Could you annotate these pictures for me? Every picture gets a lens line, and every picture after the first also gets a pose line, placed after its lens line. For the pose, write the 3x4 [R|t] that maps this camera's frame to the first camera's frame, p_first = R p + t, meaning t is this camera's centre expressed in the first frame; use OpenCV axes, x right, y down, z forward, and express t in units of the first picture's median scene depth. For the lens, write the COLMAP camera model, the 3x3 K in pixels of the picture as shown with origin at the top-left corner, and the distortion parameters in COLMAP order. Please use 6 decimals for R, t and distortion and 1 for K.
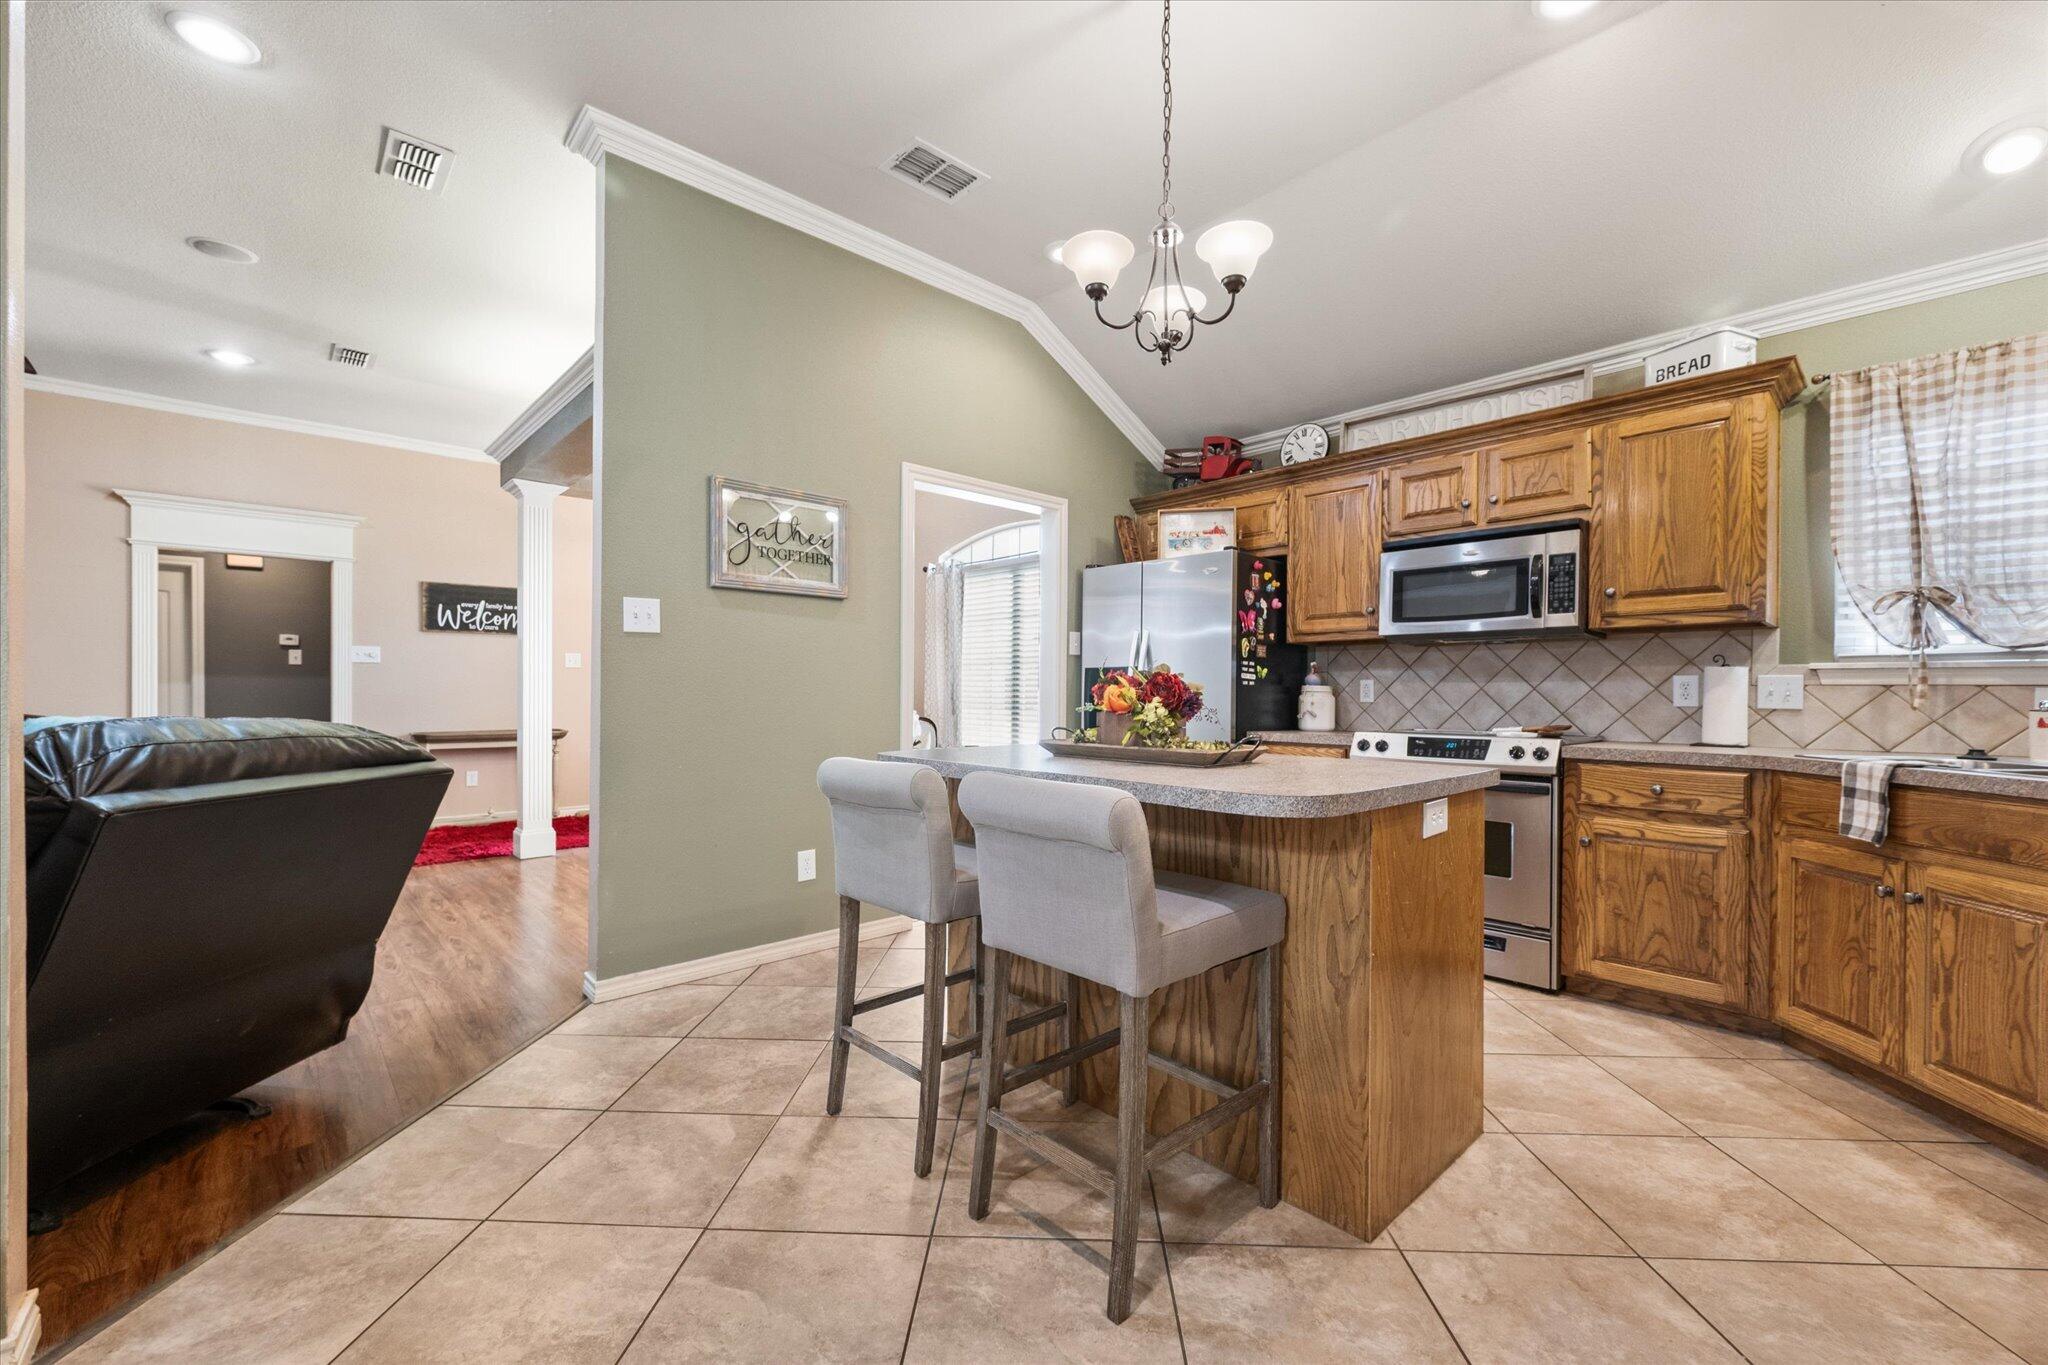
lens RADIAL K [[830.0, 0, 1023.8], [0, 830.0, 695.3], [0, 0, 1]] dist [-0.001154, -0.000444]
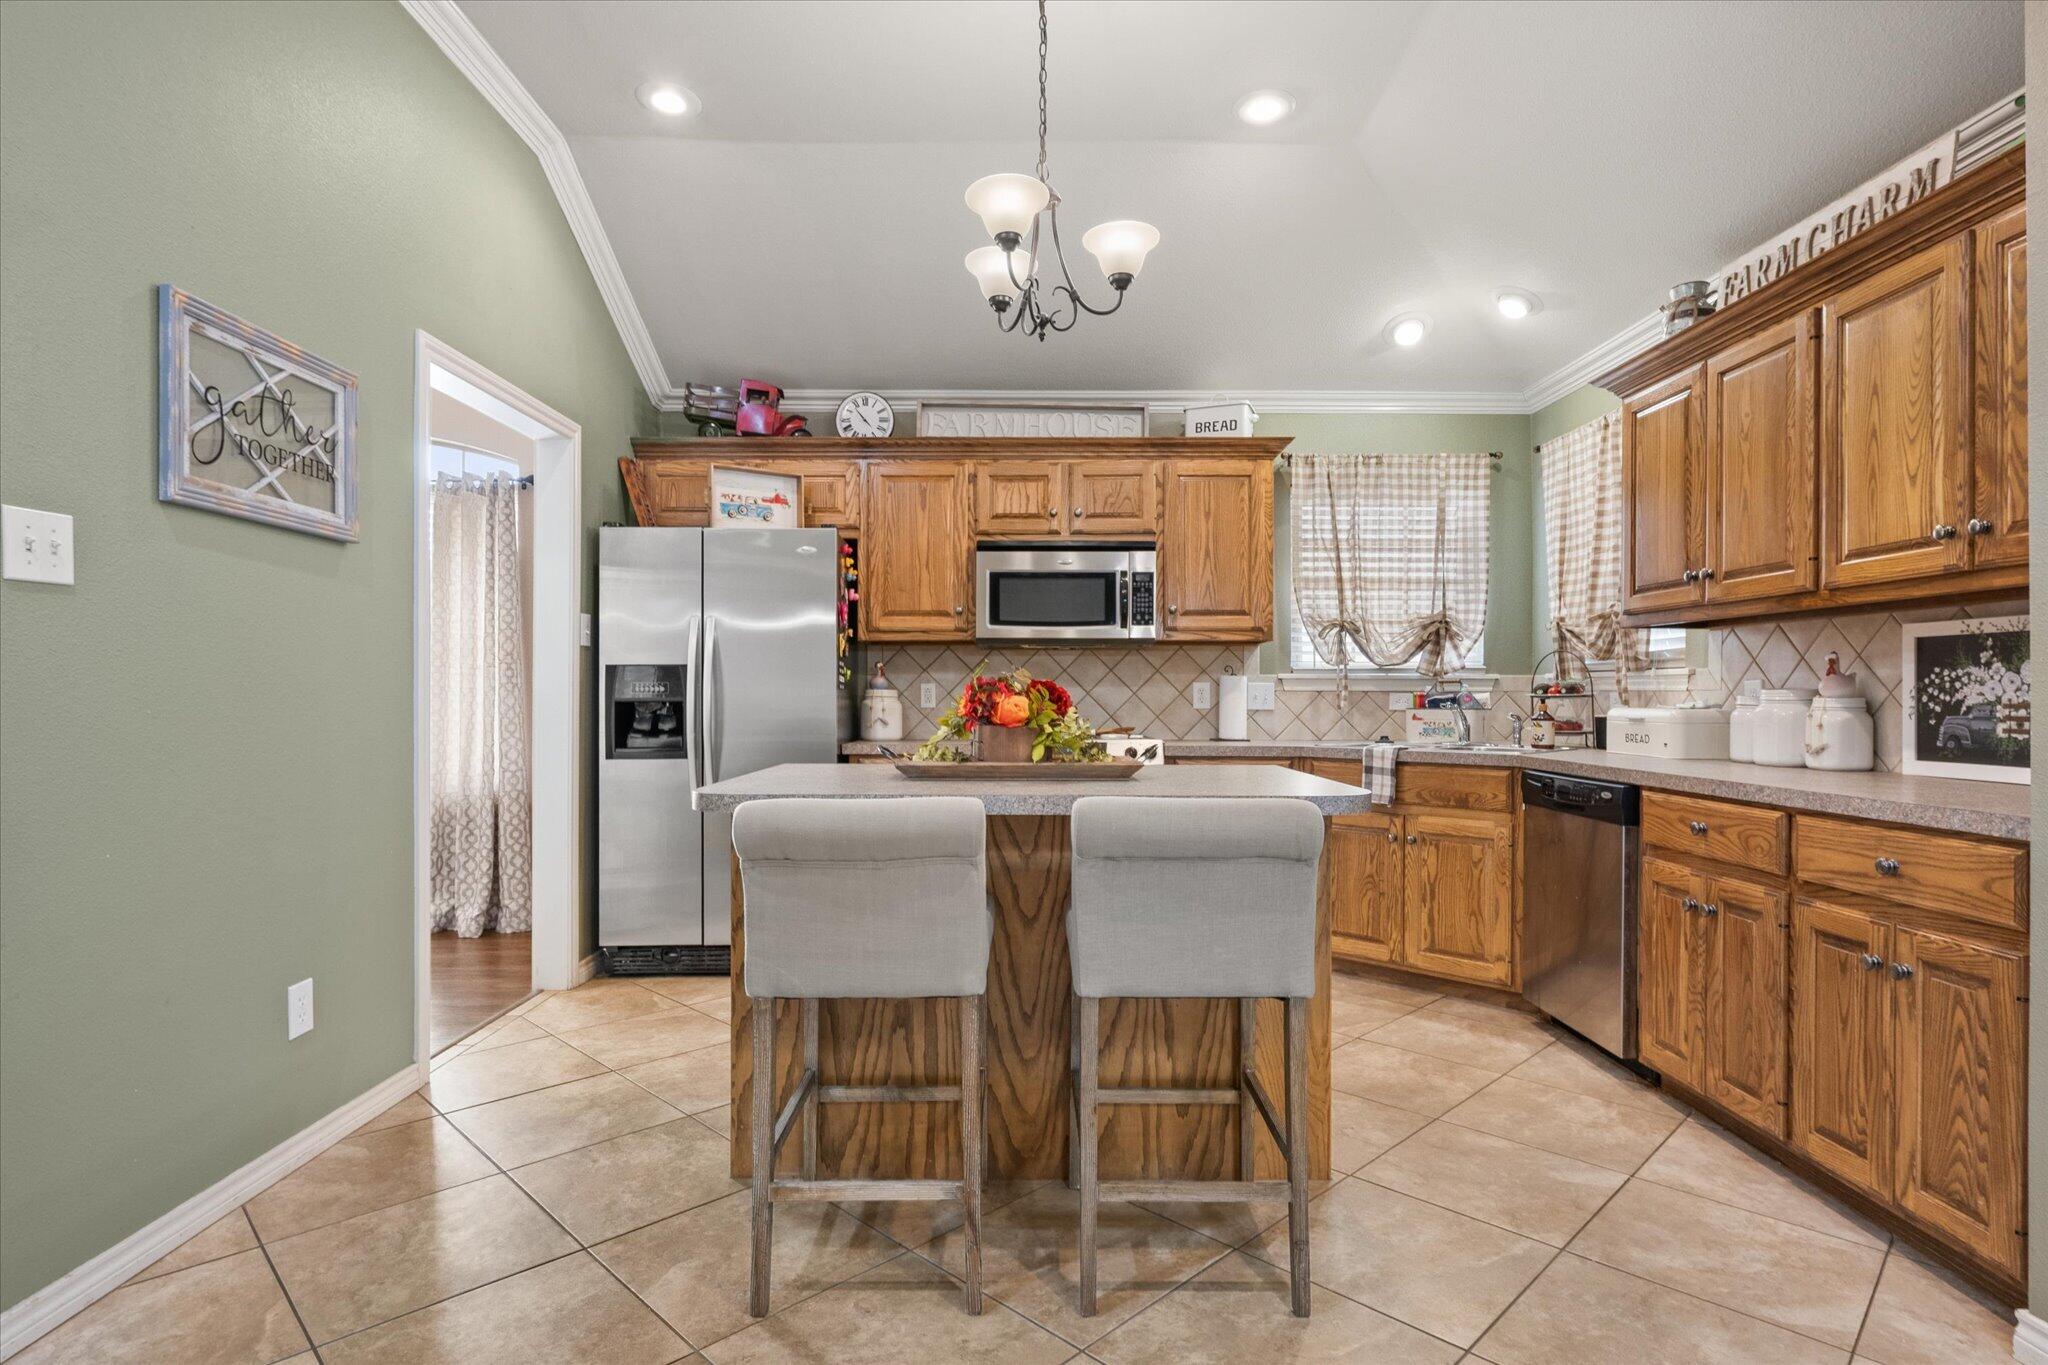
lens RADIAL K [[1047.2, 0, 1017.2], [0, 1047.2, 699.6], [0, 0, 1]] dist [-0.003013, -0.003450]
pose [[0.683810, -0.006779, 0.729629, -0.469840], [0.004558, 0.999977, 0.005020, -0.007921], [-0.729646, -0.000107, 0.683825, 0.163099]]
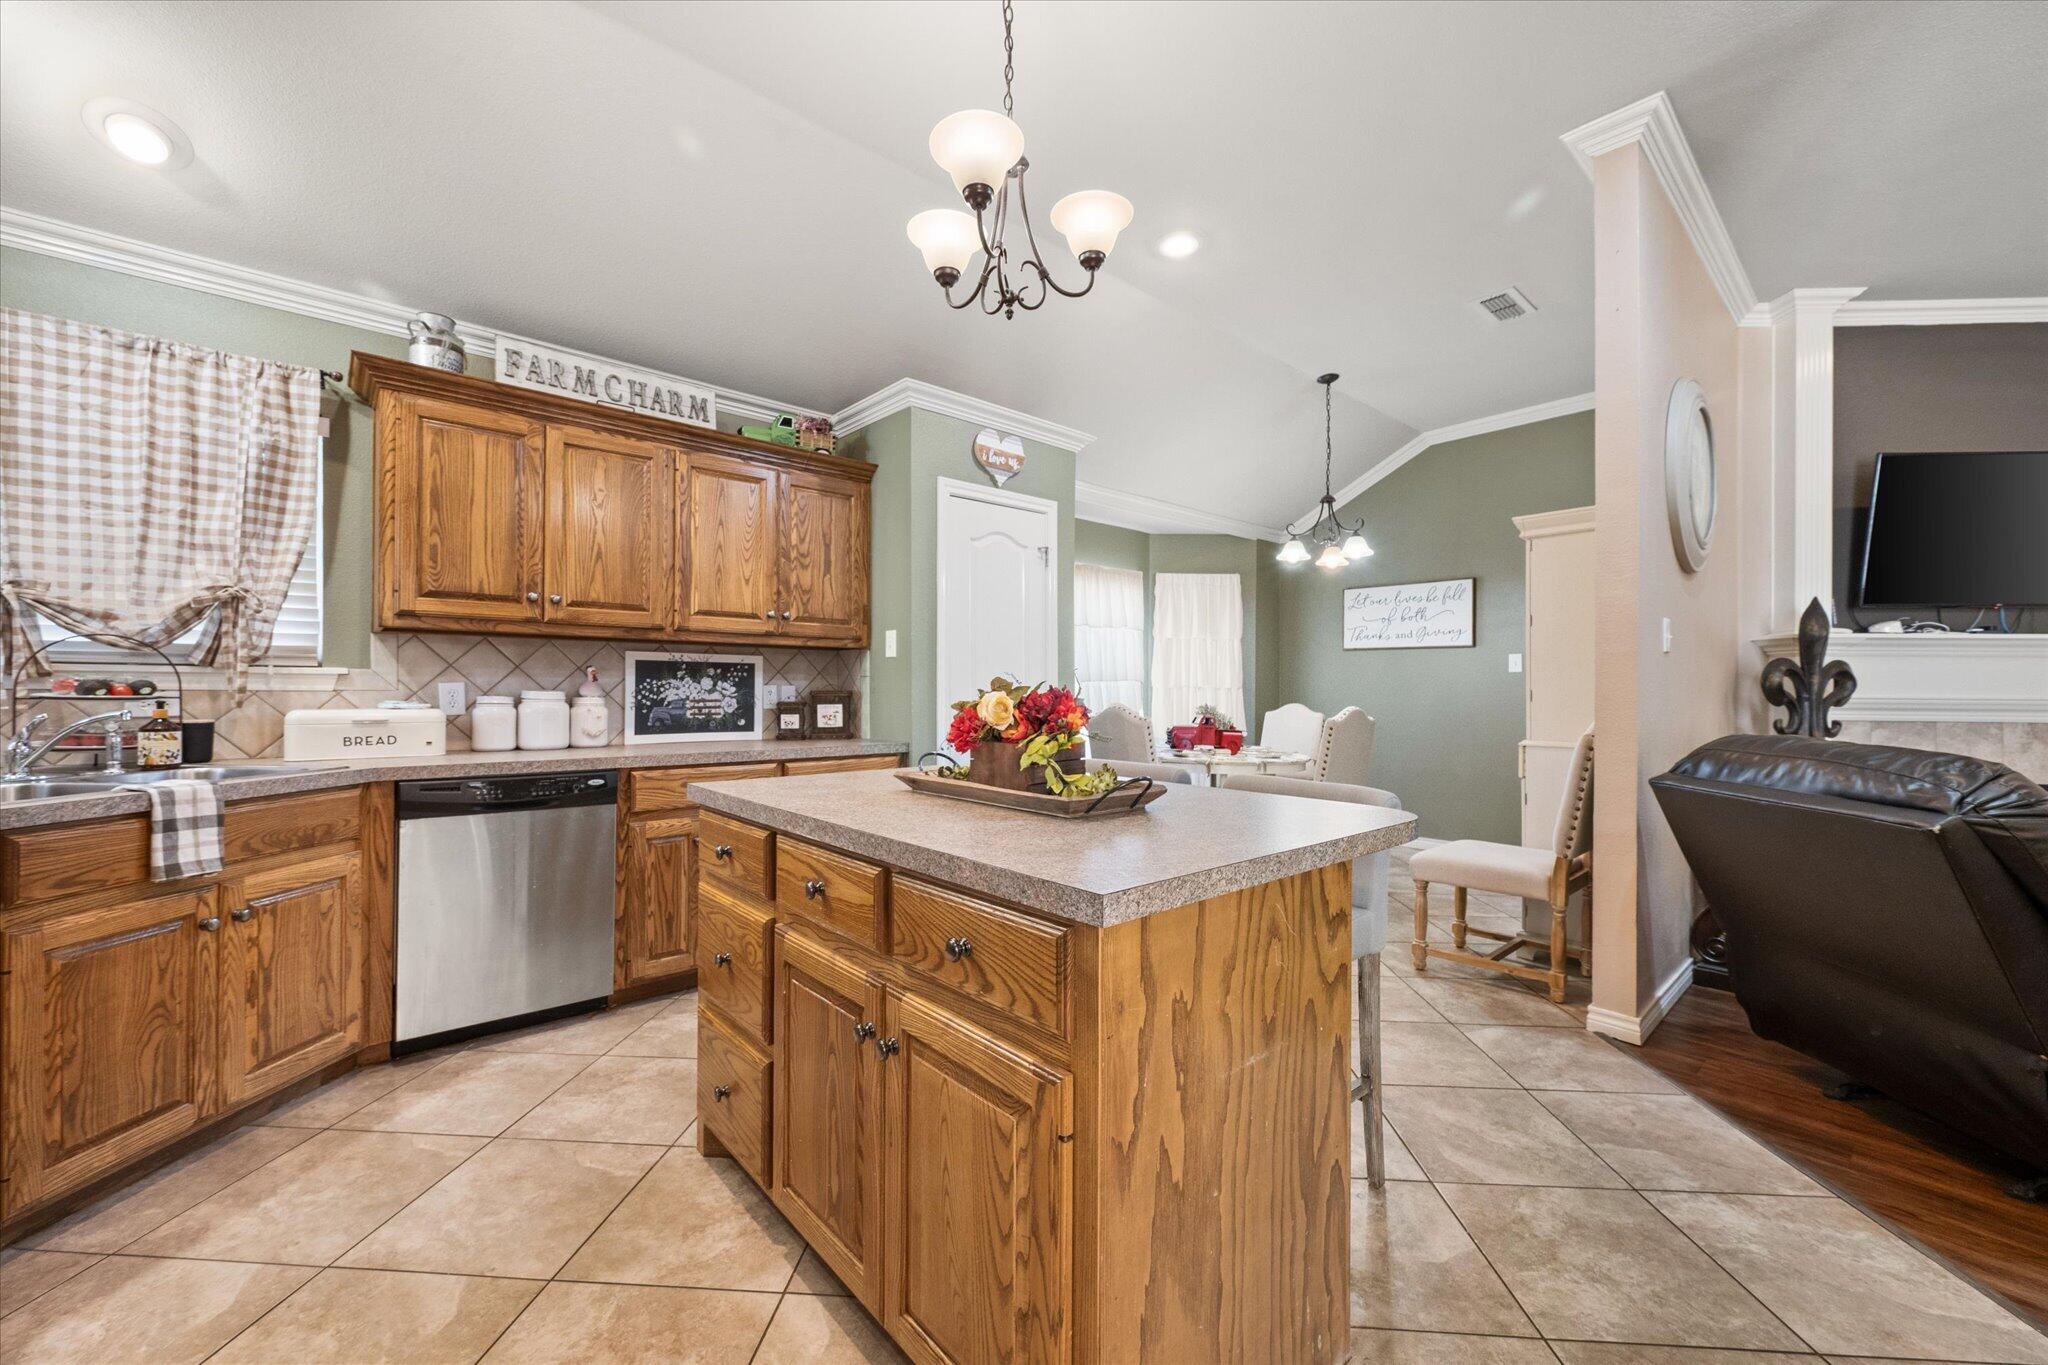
lens RADIAL K [[807.1, 0, 1031.0], [0, 807.1, 685.5], [0, 0, 1]] dist [-0.000021, 0.001035]
pose [[-0.999754, -0.011145, 0.019202, 0.087811], [-0.011159, 0.999938, -0.000617, -0.021684], [-0.019194, -0.000831, -0.999815, 1.242139]]
